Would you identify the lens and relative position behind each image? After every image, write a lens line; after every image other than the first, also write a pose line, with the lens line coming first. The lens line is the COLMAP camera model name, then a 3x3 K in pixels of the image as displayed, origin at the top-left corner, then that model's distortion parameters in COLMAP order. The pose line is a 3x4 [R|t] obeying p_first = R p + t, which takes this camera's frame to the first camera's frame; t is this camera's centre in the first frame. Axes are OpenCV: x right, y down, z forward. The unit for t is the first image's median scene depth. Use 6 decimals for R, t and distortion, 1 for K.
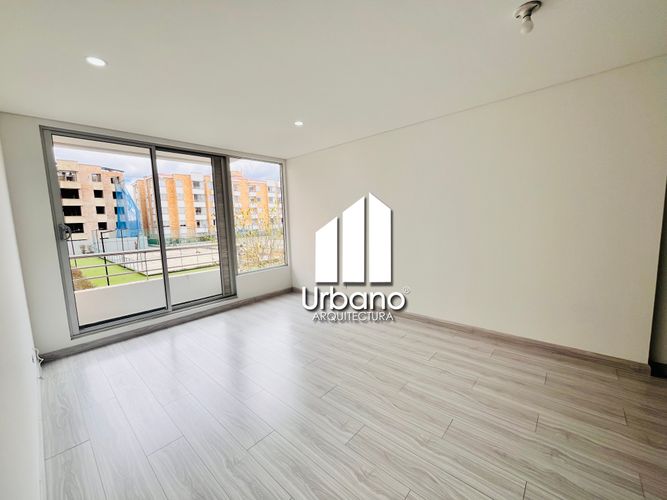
lens RADIAL K [[270.9, 0, 331.0], [0, 270.9, 249.5], [0, 0, 1]] dist [-0.001821, -0.000220]
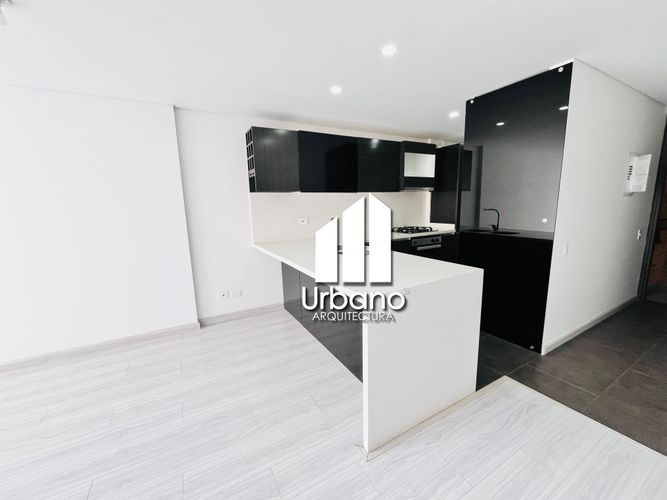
lens RADIAL K [[270.9, 0, 330.5], [0, 270.9, 249.6], [0, 0, 1]] dist [-0.001821, -0.000220]
pose [[0.324389, -0.131487, 0.936741, 0.052040], [0.120430, 0.987974, 0.096975, -0.006711], [-0.938226, 0.081354, 0.336323, -0.099873]]
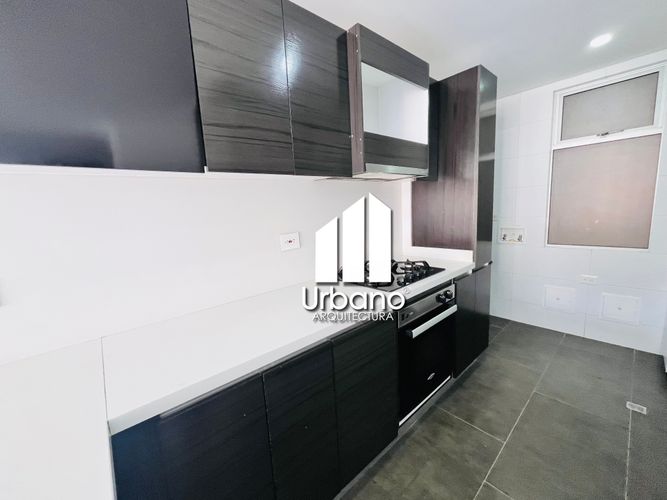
lens RADIAL K [[270.9, 0, 330.3], [0, 270.9, 247.4], [0, 0, 1]] dist [-0.001821, -0.000220]
pose [[0.122627, -0.117794, 0.985438, 0.724026], [0.164186, 0.981657, 0.096911, -0.037613], [-0.978778, 0.149911, 0.139718, -0.027816]]
